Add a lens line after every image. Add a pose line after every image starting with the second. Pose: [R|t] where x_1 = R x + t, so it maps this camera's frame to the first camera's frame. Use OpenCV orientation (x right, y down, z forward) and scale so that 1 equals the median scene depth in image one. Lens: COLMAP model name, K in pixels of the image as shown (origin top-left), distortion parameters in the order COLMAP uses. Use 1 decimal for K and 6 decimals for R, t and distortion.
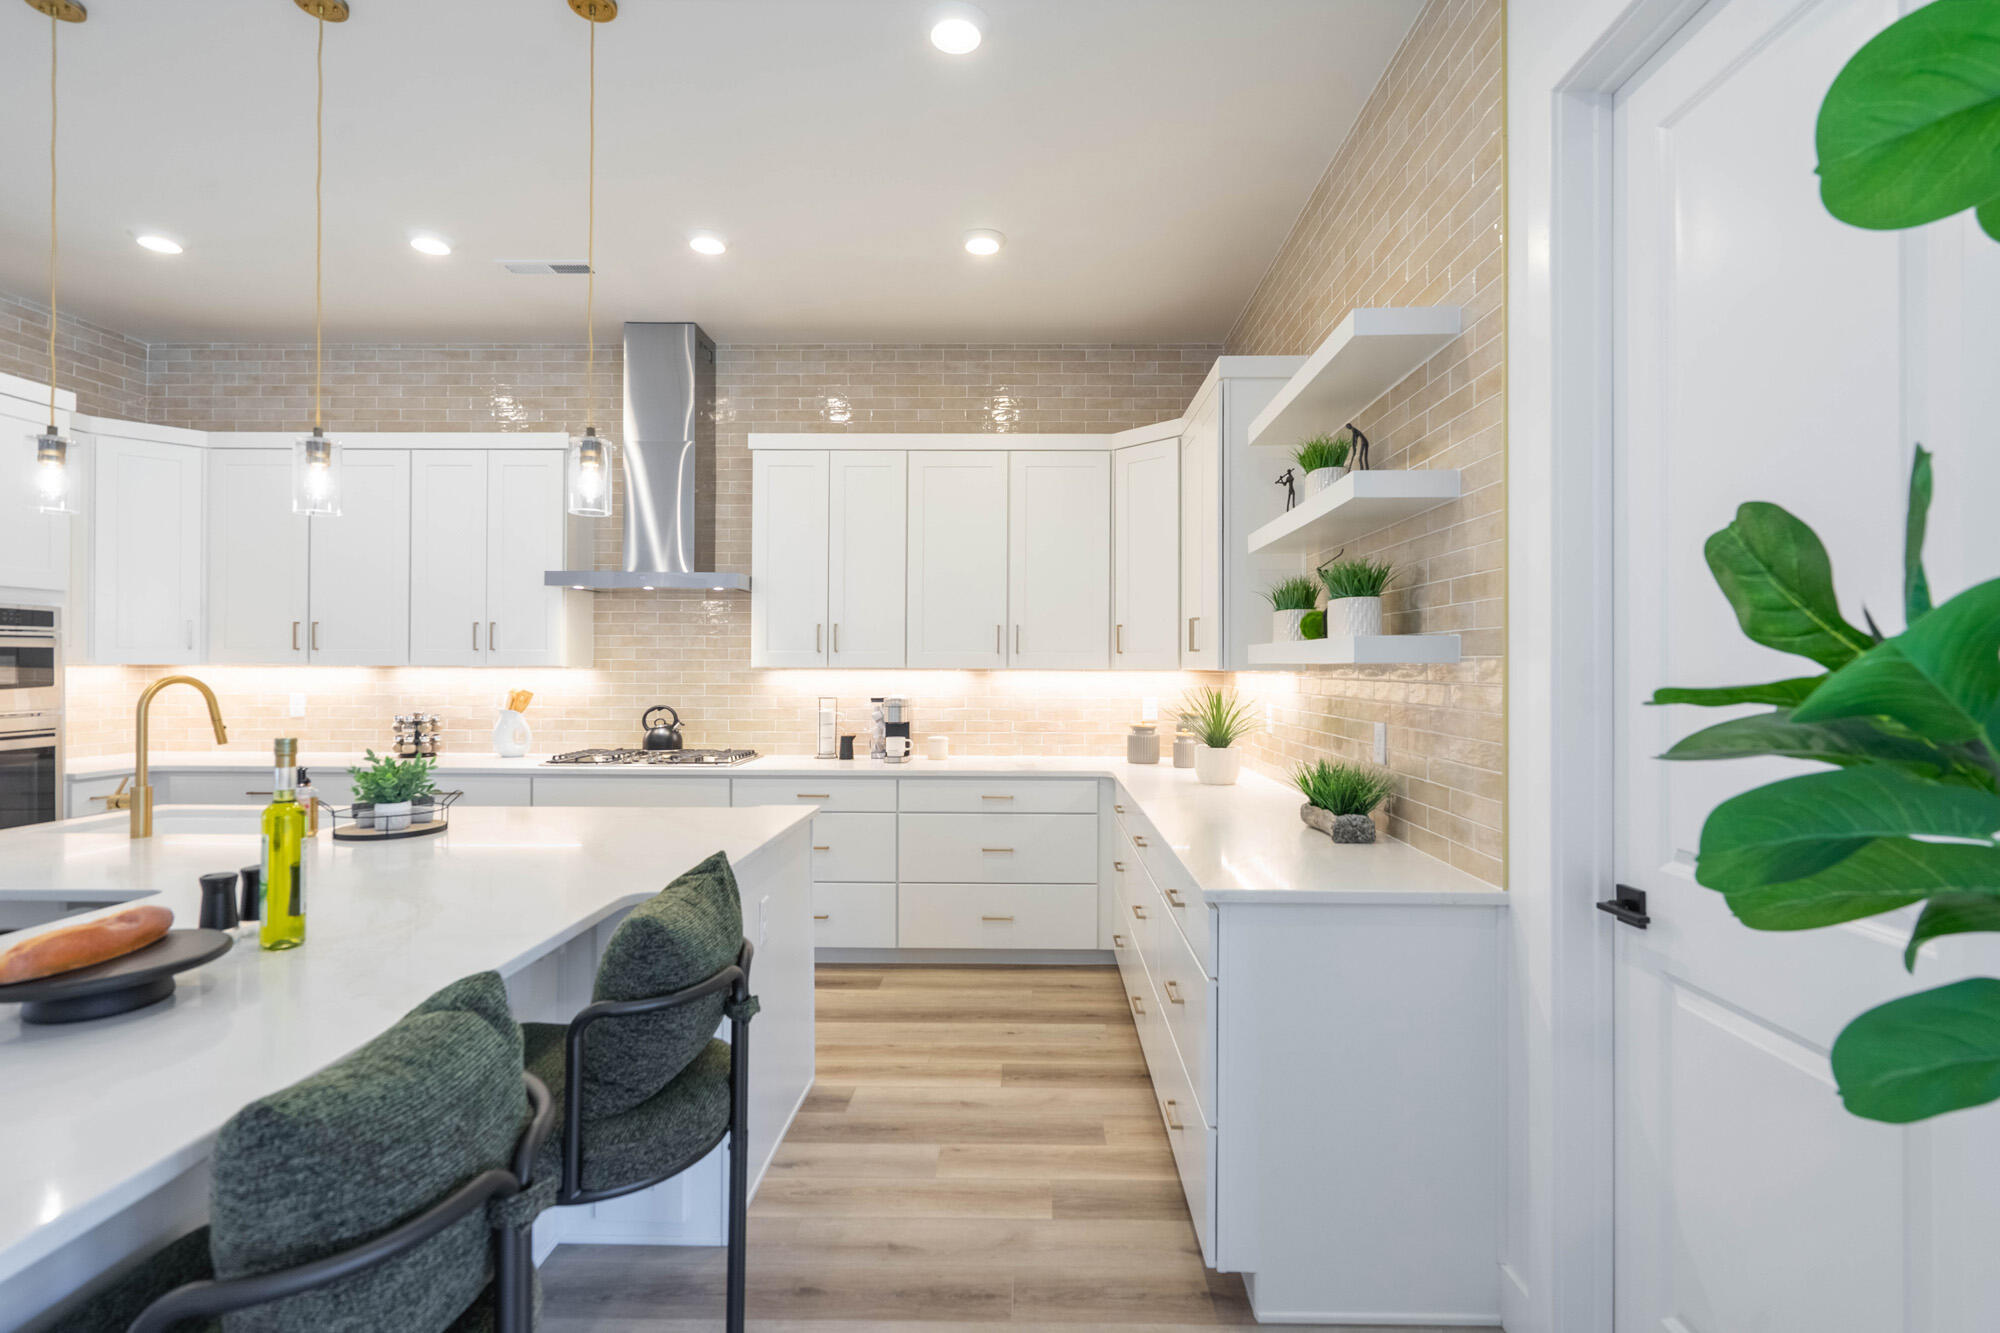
lens RADIAL K [[931.8, 0, 1019.2], [0, 931.8, 662.4], [0, 0, 1]] dist [-0.001961, 0.001339]
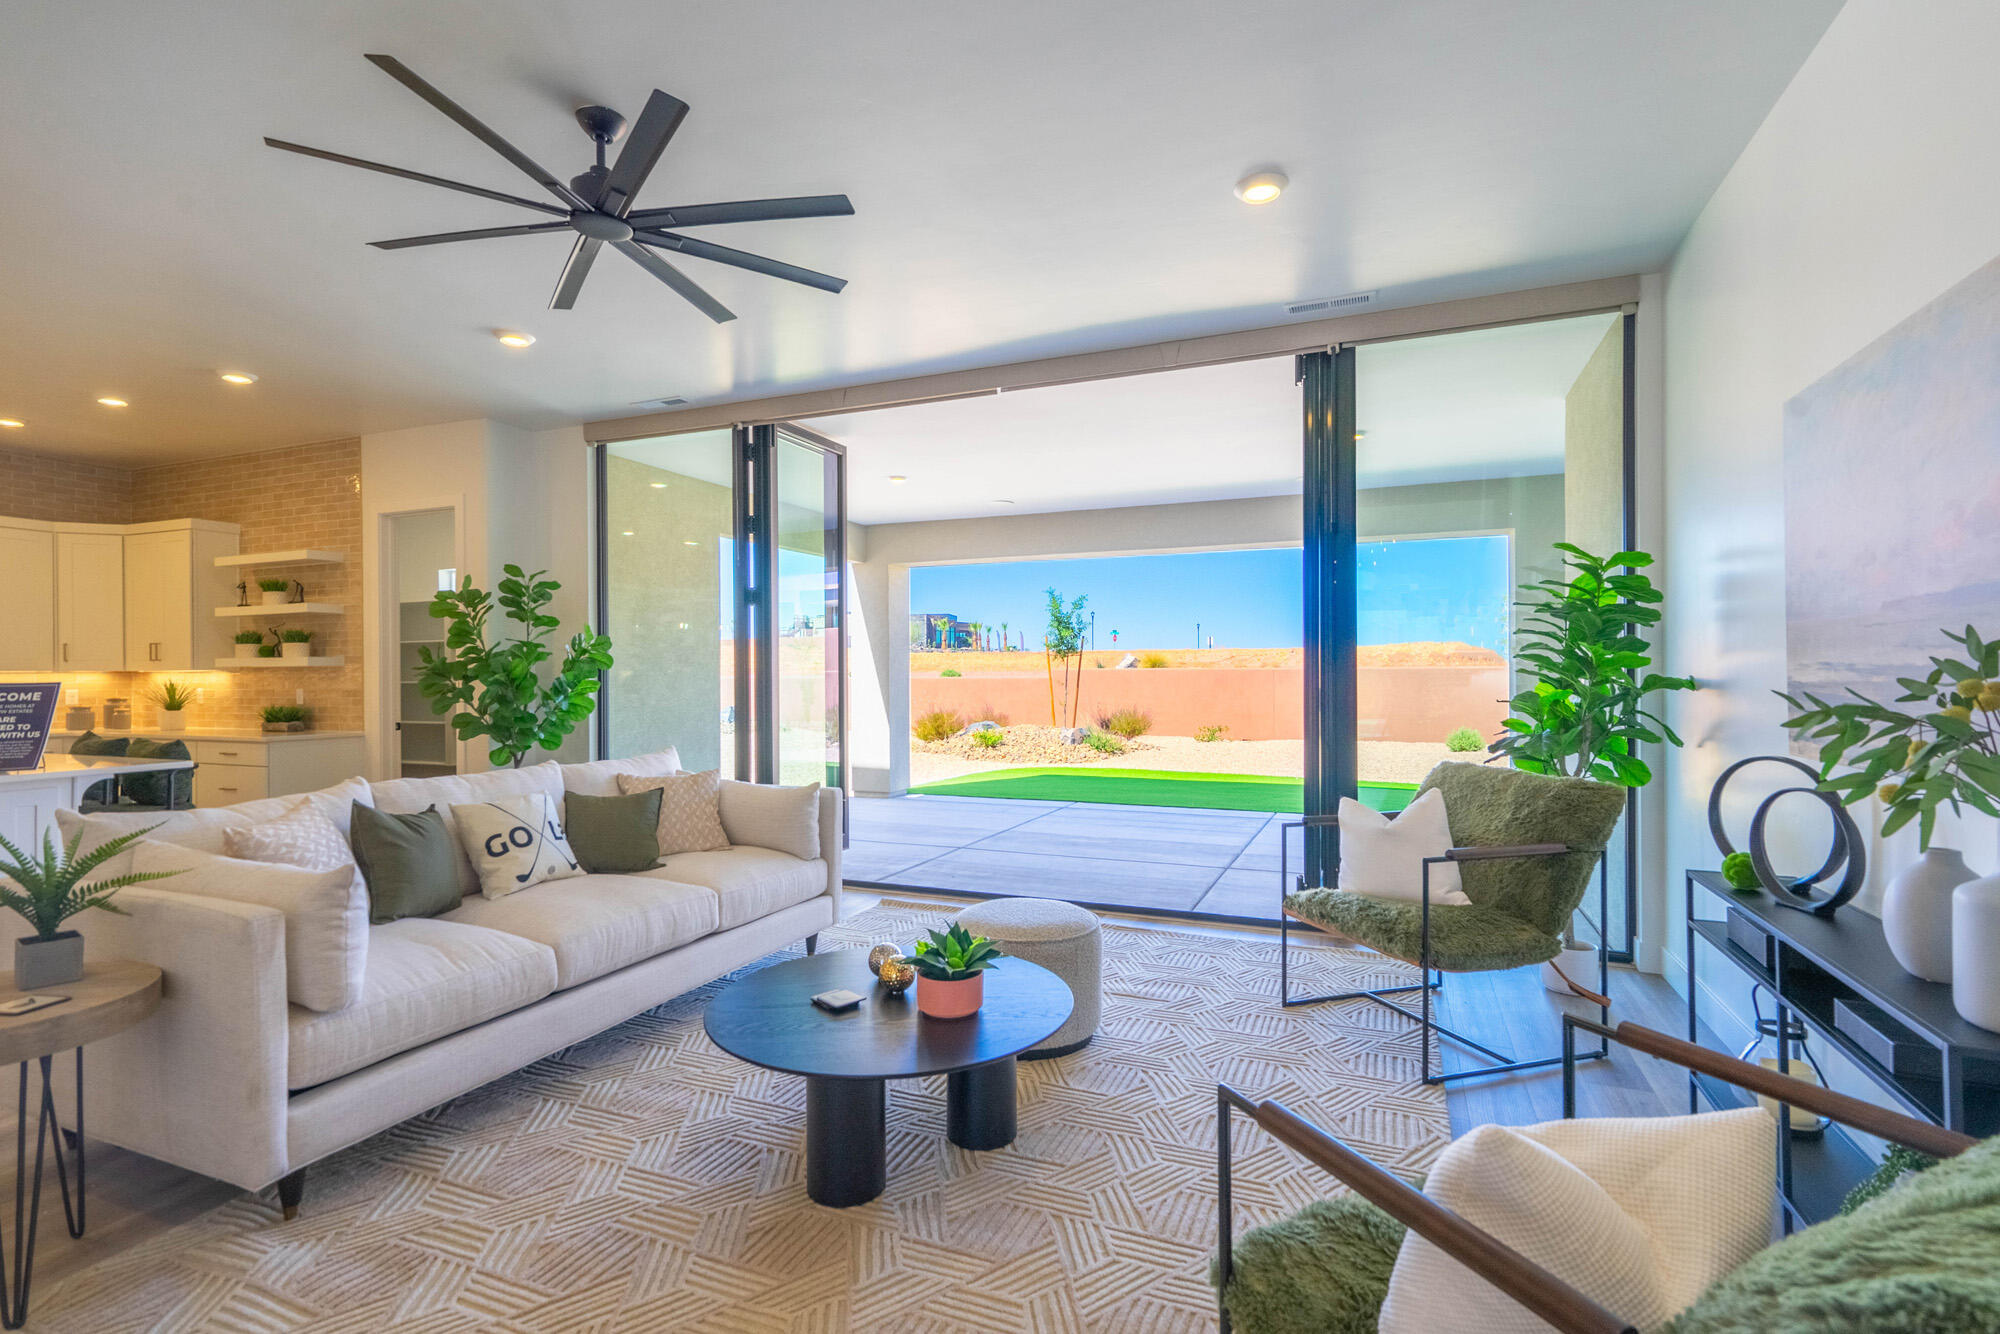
lens RADIAL K [[937.3, 0, 995.3], [0, 937.3, 672.1], [0, 0, 1]] dist [0.018991, 0.000301]
pose [[0.377815, -0.004137, 0.925872, -0.866767], [0.004127, 0.999988, 0.002784, 0.011845], [-0.925872, 0.002769, 0.377827, -1.178924]]
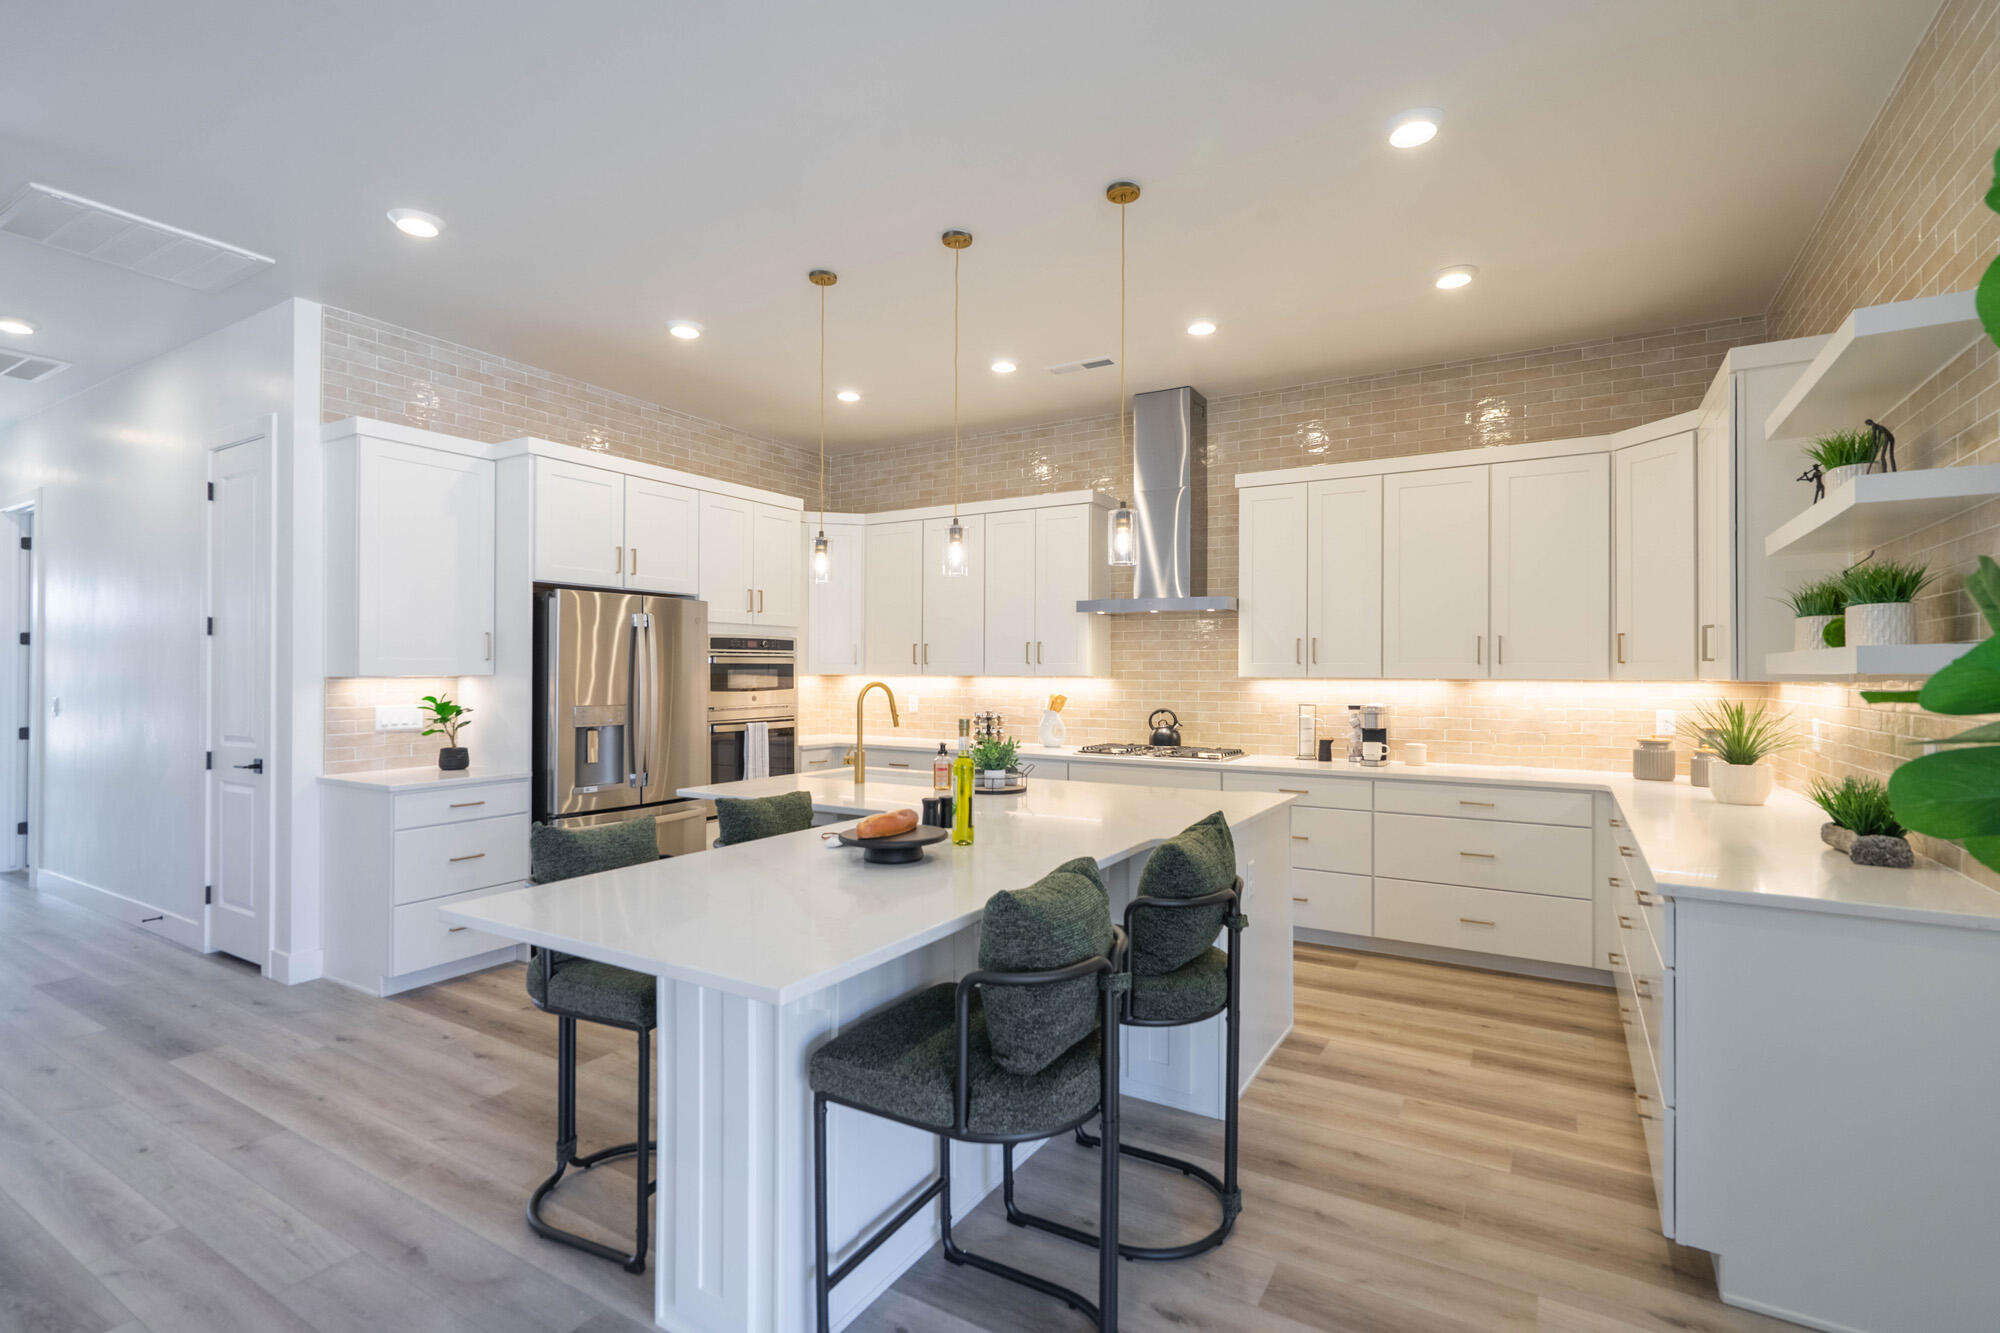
lens RADIAL K [[924.7, 0, 999.0], [0, 924.7, 667.0], [0, 0, 1]] dist [-0.003650, 0.002566]
pose [[0.862392, -0.004201, -0.506224, 0.039202], [0.001328, 0.999981, -0.006037, -0.000669], [0.506240, 0.004534, 0.862381, -0.148313]]
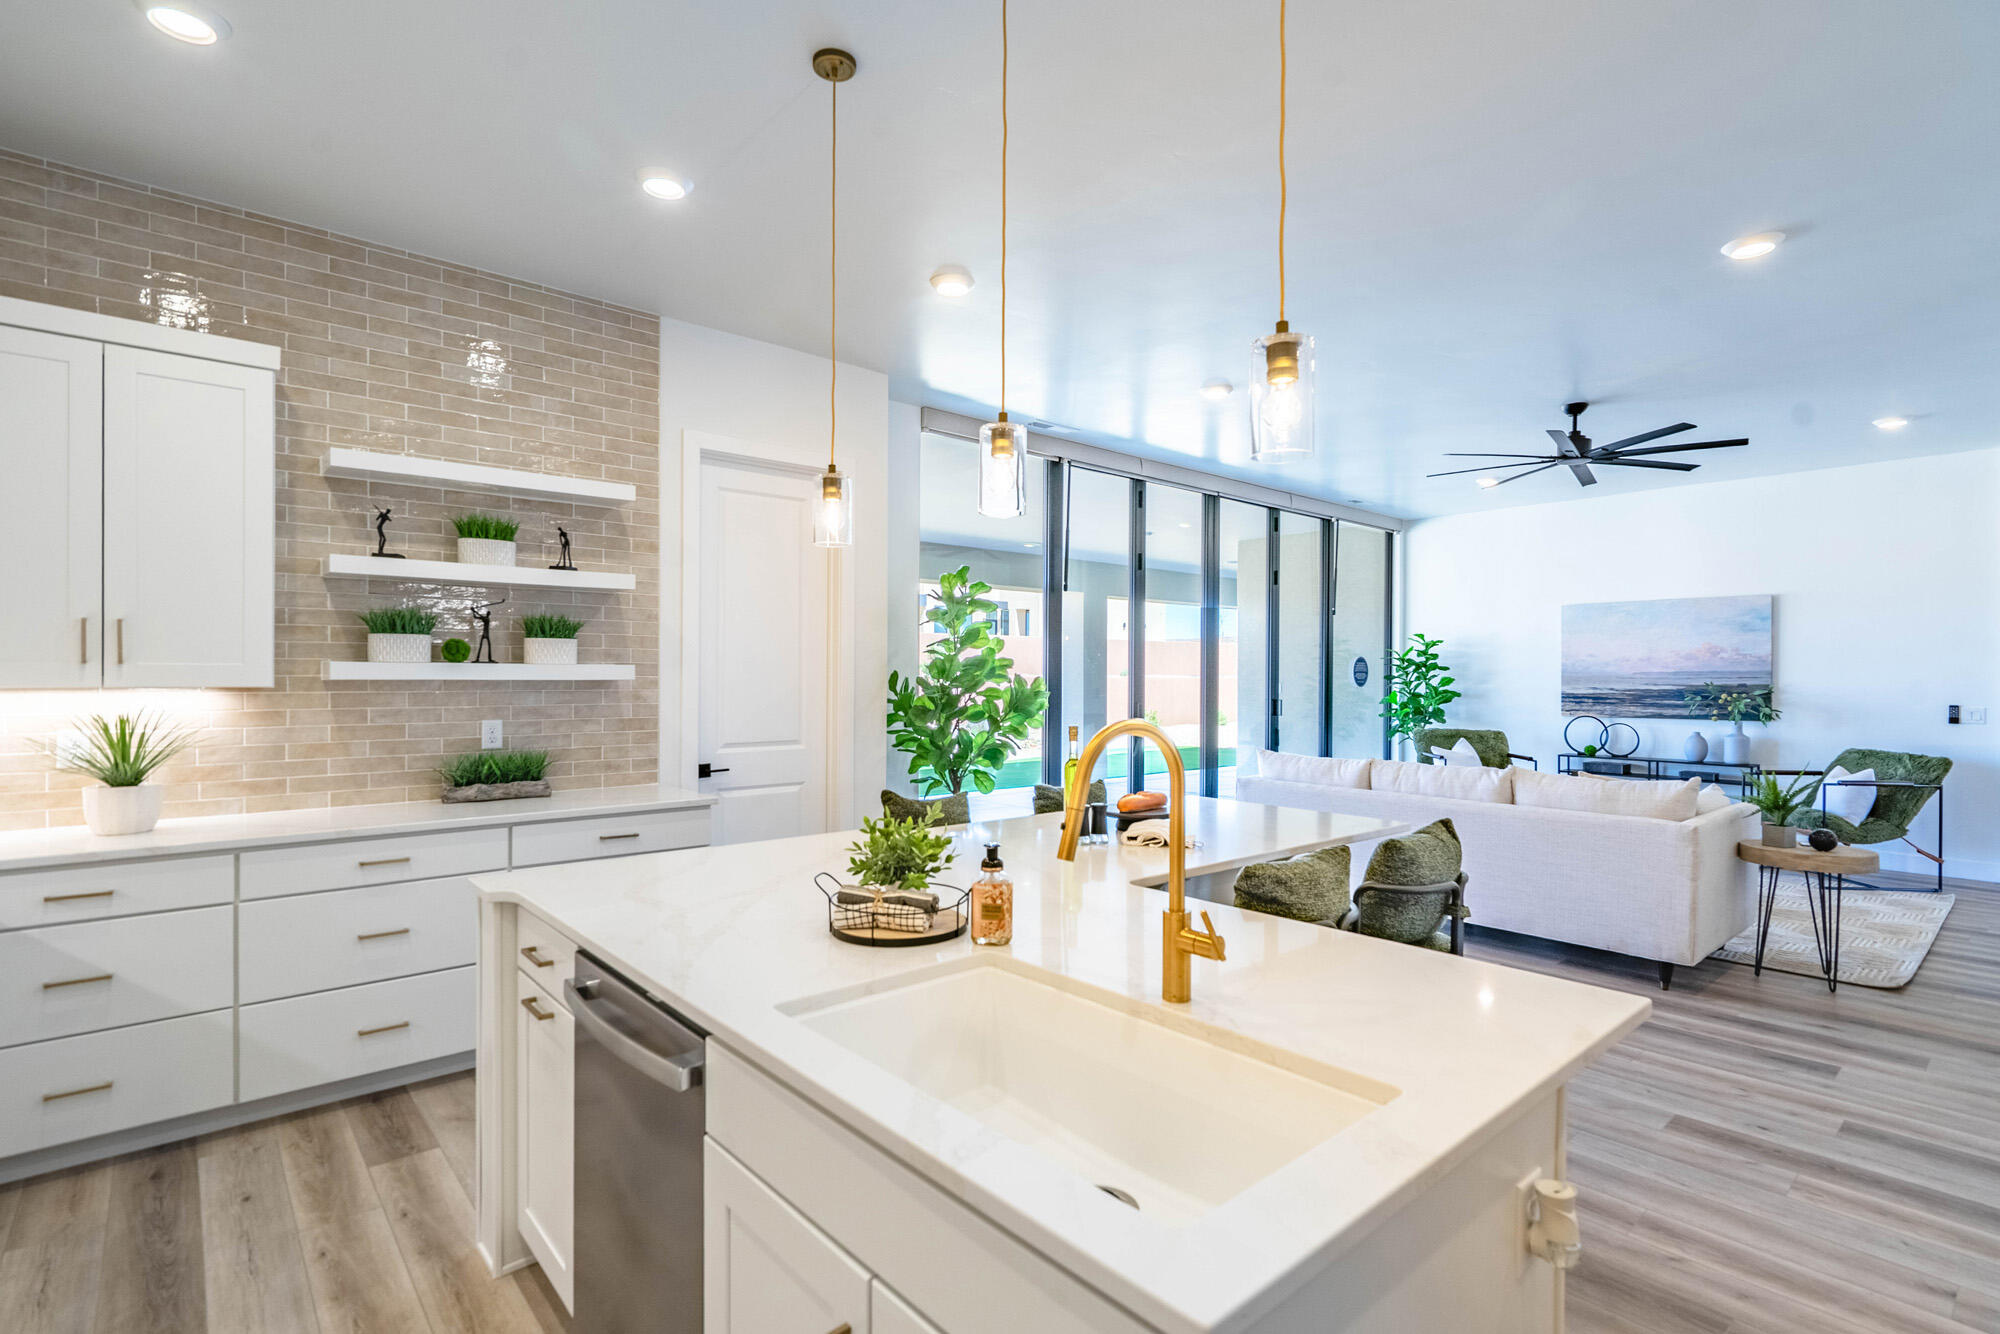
lens RADIAL K [[948.8, 0, 1002.7], [0, 948.8, 681.4], [0, 0, 1]] dist [0.000753, -0.000154]
pose [[-0.667507, -0.010416, 0.744530, -0.789483], [-0.008123, 0.999945, 0.006707, -0.007275], [-0.744559, -0.001571, -0.667555, 0.890248]]
